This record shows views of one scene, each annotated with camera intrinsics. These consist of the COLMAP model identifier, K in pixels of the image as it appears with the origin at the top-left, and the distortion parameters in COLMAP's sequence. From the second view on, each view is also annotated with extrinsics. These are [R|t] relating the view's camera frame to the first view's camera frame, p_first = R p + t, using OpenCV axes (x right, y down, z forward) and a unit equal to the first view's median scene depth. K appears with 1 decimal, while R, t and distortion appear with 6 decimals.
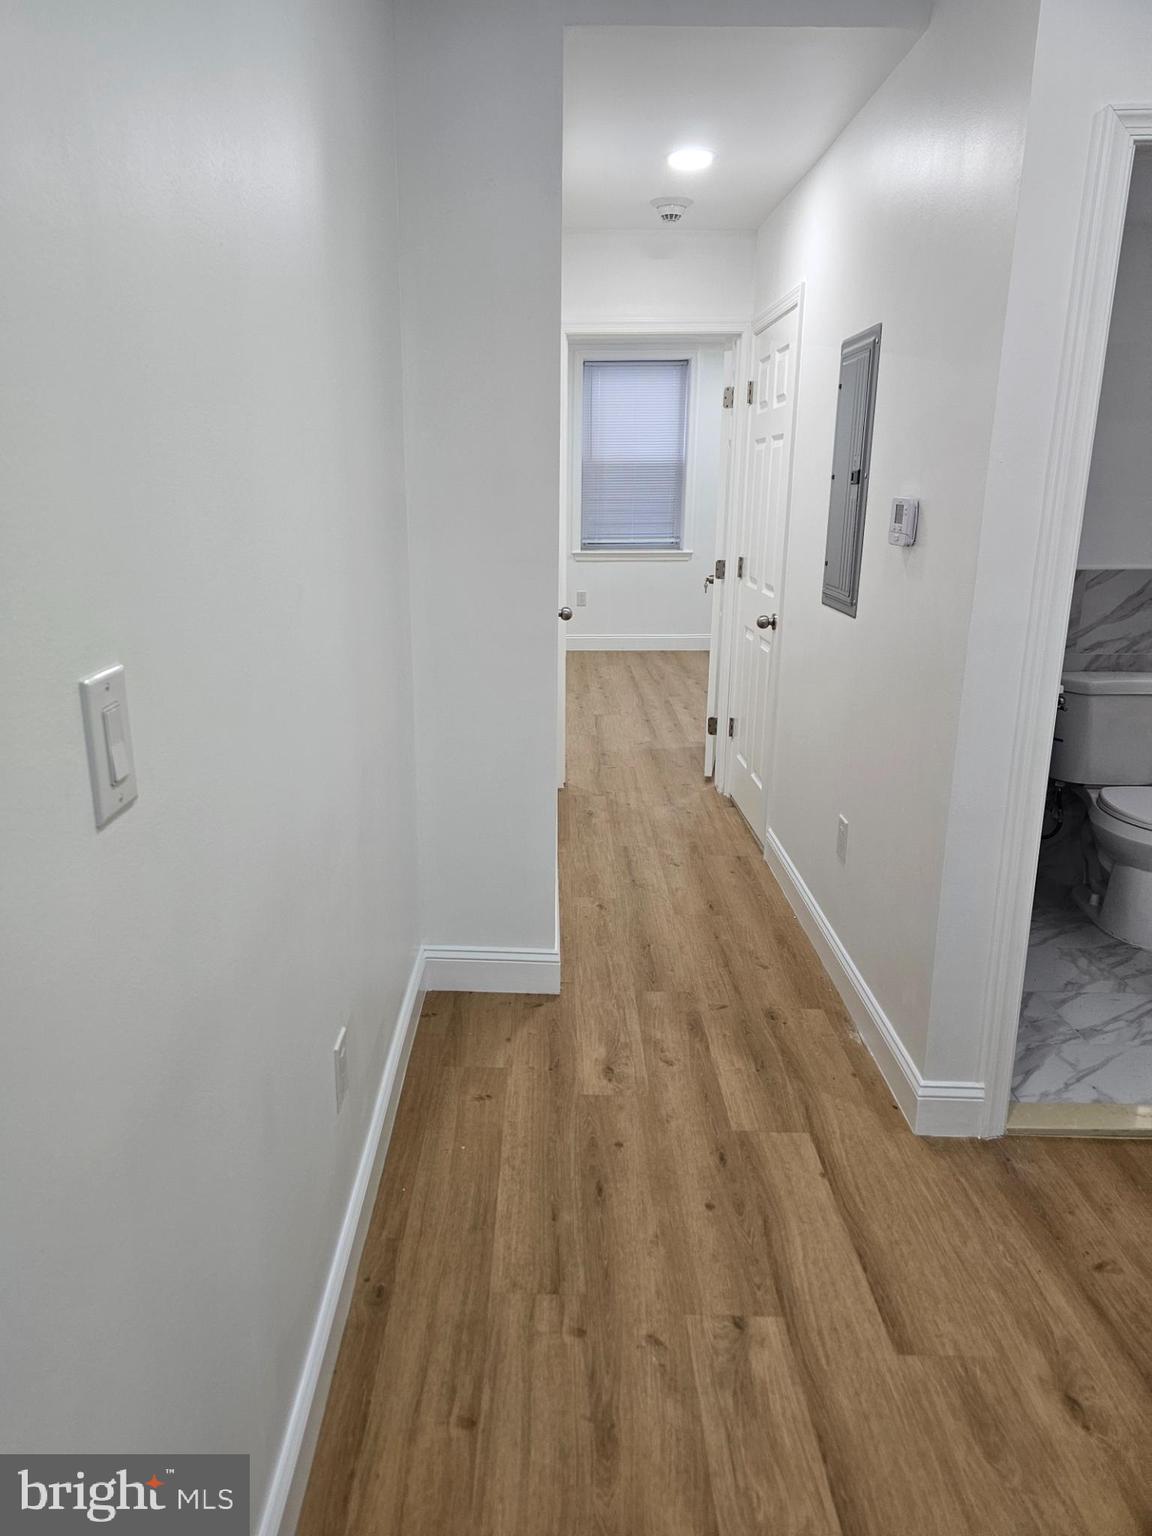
lens RADIAL K [[1020.2, 0, 532.9], [0, 1020.2, 771.6], [0, 0, 1]] dist [0.086272, -0.093982]
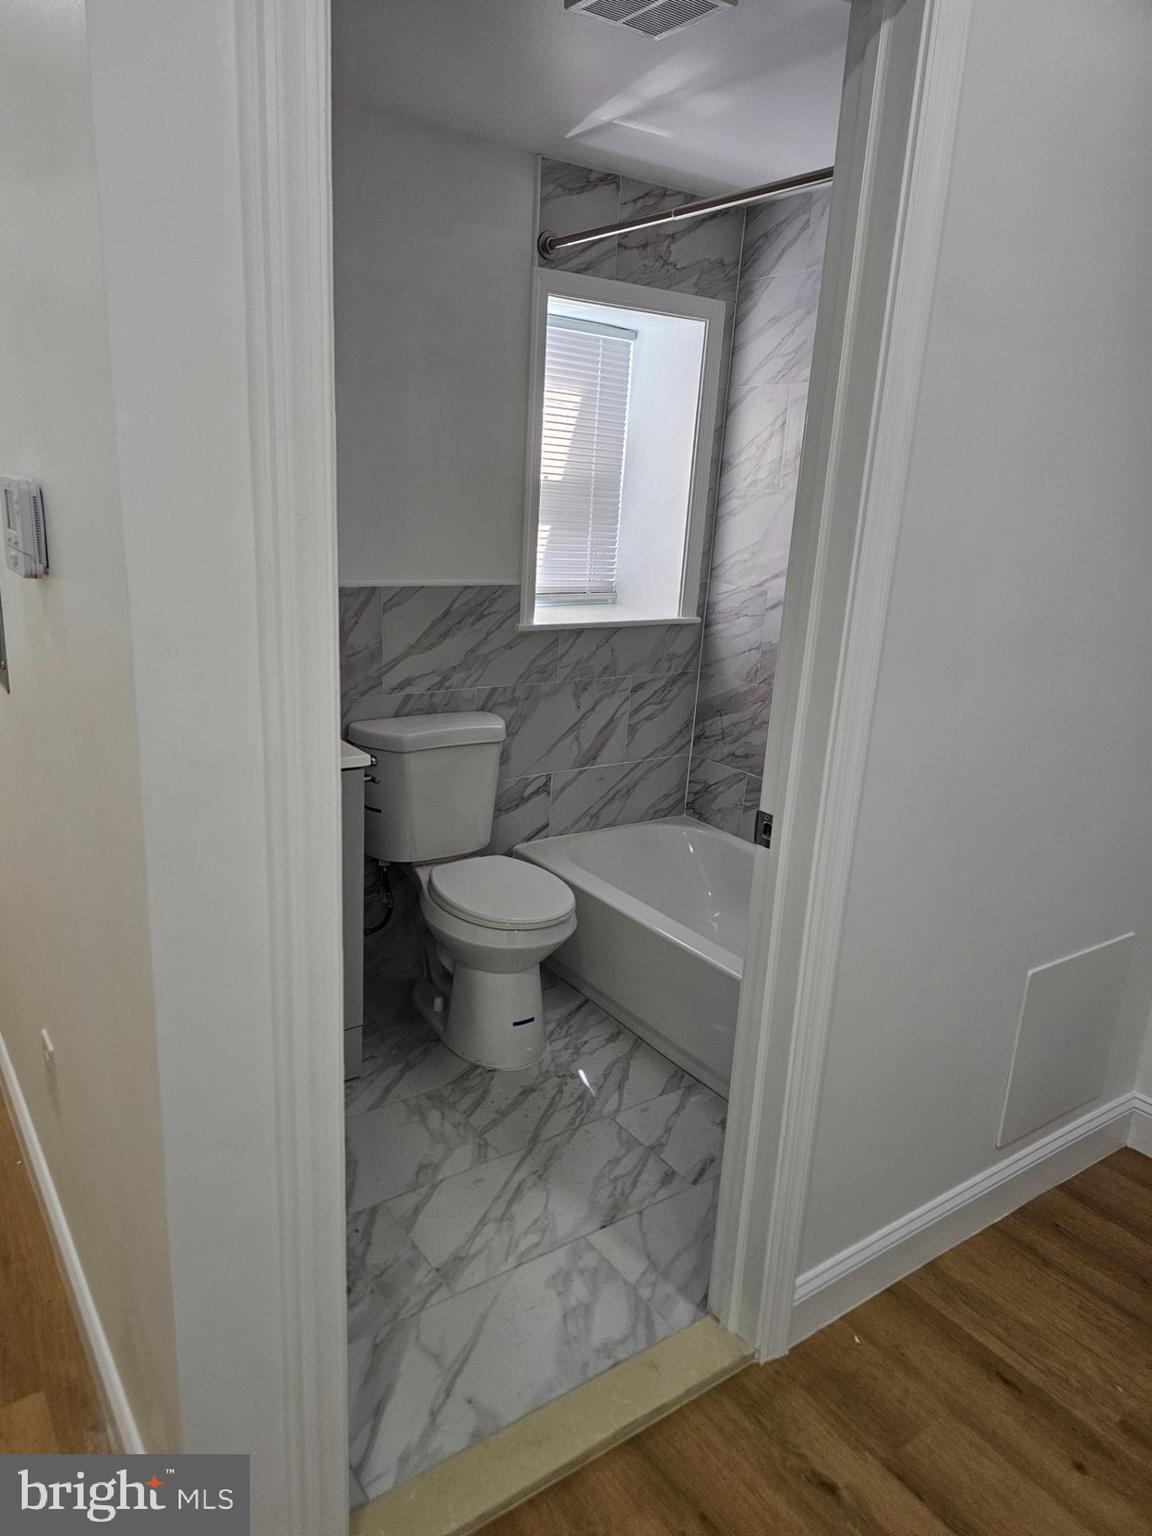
lens RADIAL K [[1020.2, 0, 532.9], [0, 1020.2, 771.6], [0, 0, 1]] dist [0.086272, -0.093982]
pose [[0.819029, -0.115664, 0.561973, 0.192492], [0.106252, 0.993104, 0.049544, -0.089850], [-0.563828, 0.019132, 0.825671, 0.330354]]
